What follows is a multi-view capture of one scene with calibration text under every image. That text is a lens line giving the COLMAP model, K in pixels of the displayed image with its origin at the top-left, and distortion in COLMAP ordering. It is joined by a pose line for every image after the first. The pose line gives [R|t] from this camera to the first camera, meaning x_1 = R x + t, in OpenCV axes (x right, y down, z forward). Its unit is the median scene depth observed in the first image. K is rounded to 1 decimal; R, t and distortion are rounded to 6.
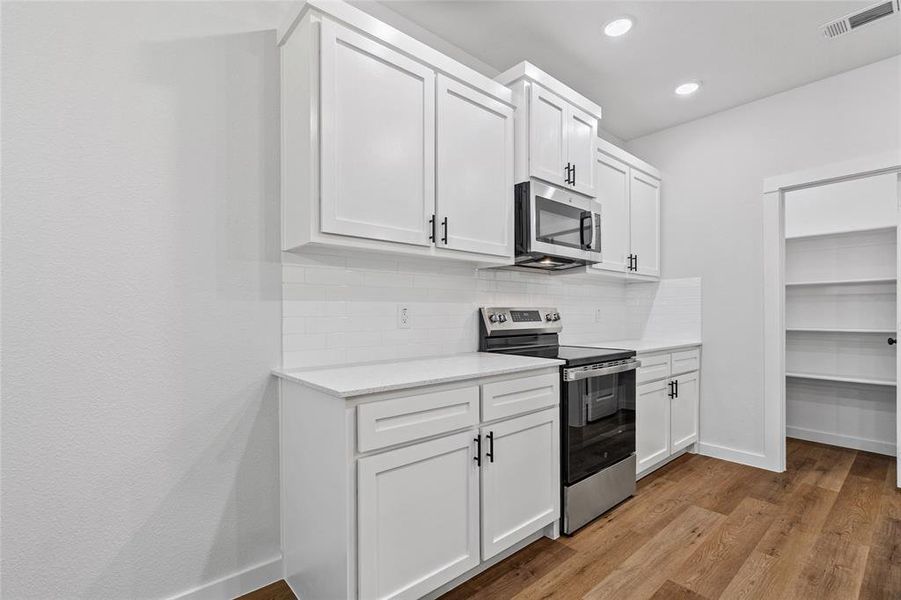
lens RADIAL K [[408.5, 0, 449.6], [0, 408.5, 311.7], [0, 0, 1]] dist [-0.007569, 0.003268]
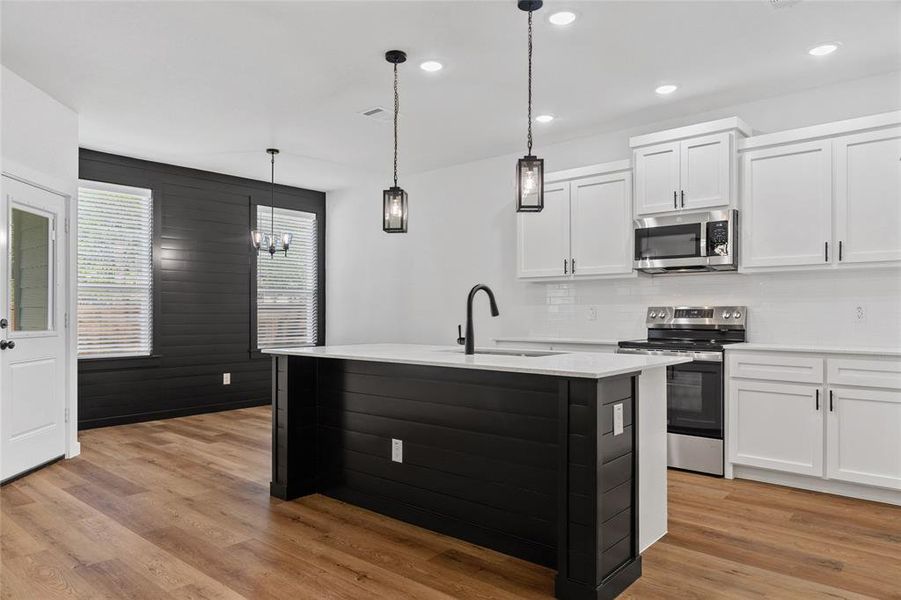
lens RADIAL K [[599.0, 0, 451.1], [0, 599.0, 308.3], [0, 0, 1]] dist [0.002463, -0.000157]
pose [[0.152301, -0.001771, -0.988333, 2.151153], [0.005368, 0.999985, -0.000965, -0.008137], [0.988320, -0.005158, 0.152308, 0.042613]]
